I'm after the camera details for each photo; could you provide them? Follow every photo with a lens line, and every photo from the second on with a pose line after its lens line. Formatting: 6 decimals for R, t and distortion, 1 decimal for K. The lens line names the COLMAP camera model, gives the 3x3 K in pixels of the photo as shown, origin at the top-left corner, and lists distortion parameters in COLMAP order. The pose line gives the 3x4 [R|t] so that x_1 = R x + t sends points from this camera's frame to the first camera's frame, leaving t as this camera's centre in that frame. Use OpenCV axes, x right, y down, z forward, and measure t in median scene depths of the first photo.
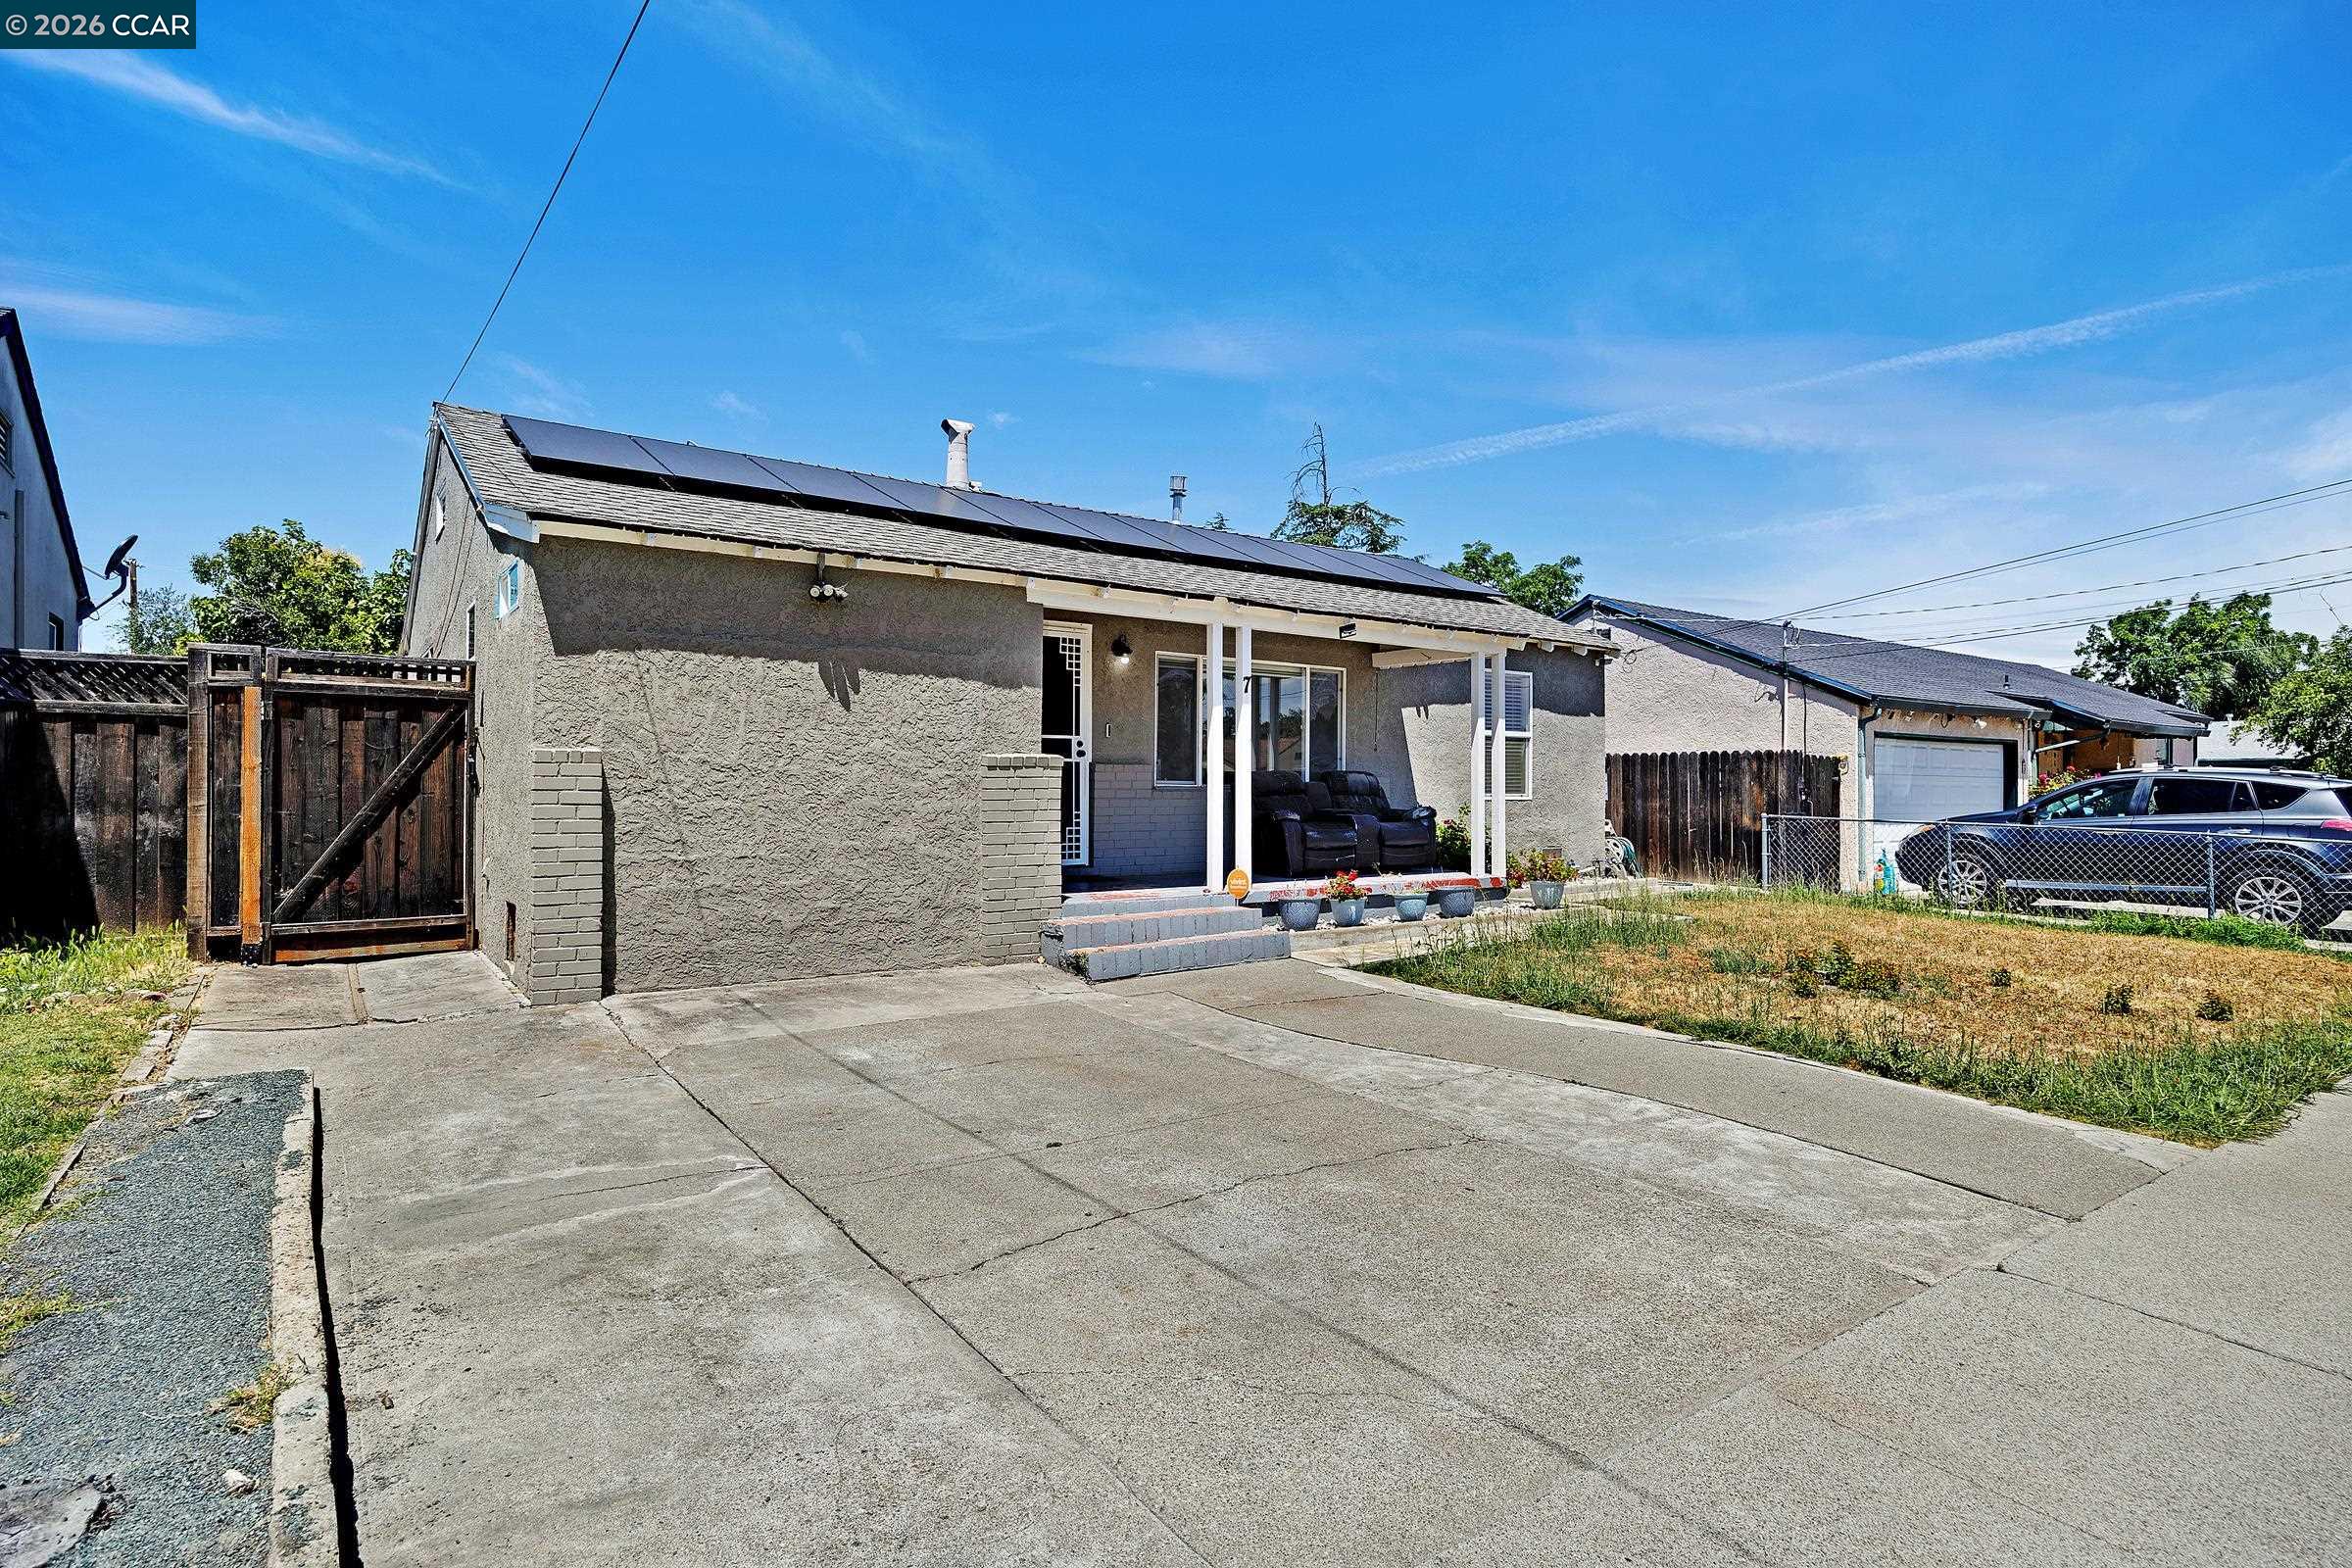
lens RADIAL K [[1239.5, 0, 1176.0], [0, 1239.5, 784.0], [0, 0, 1]] dist [-0.000722, -0.000016]
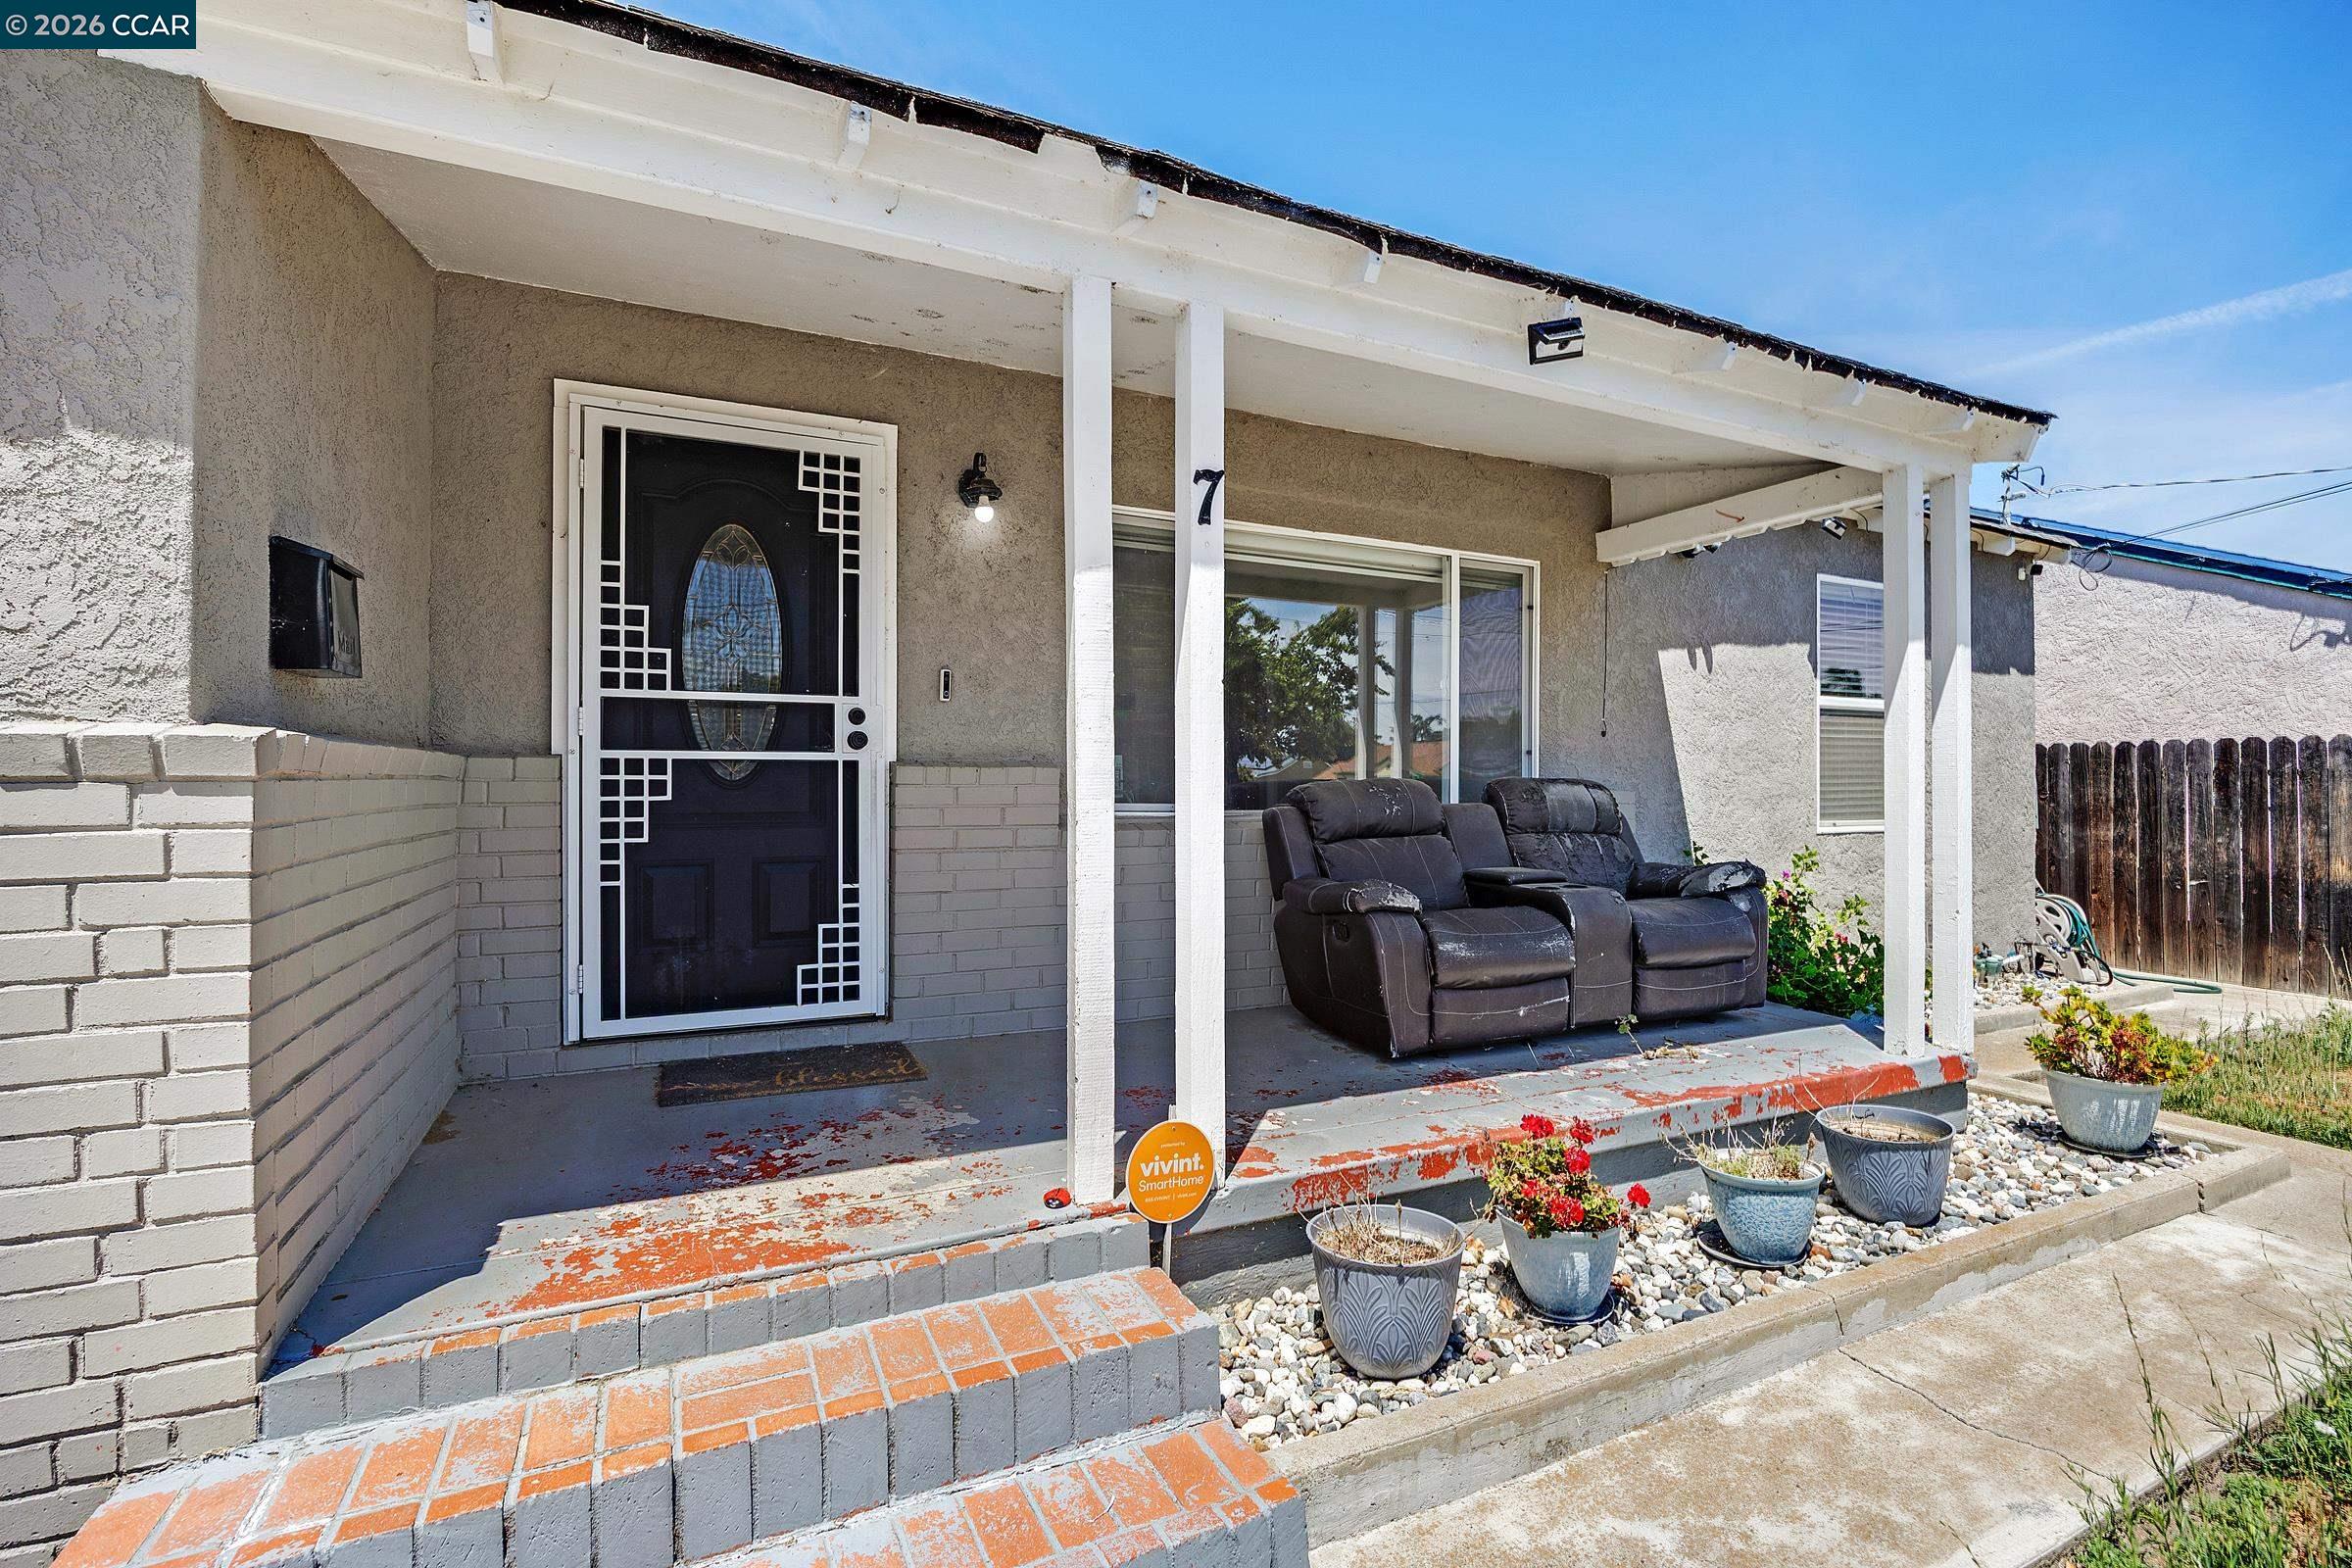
lens RADIAL K [[1049.9, 0, 1176.0], [0, 1049.9, 784.0], [0, 0, 1]] dist [-0.001497, -0.000322]
pose [[0.982663, -0.000622, -0.185398, 0.079578], [0.000743, 1.000000, 0.000583, -0.009463], [0.185397, -0.000711, 0.982663, 0.617429]]
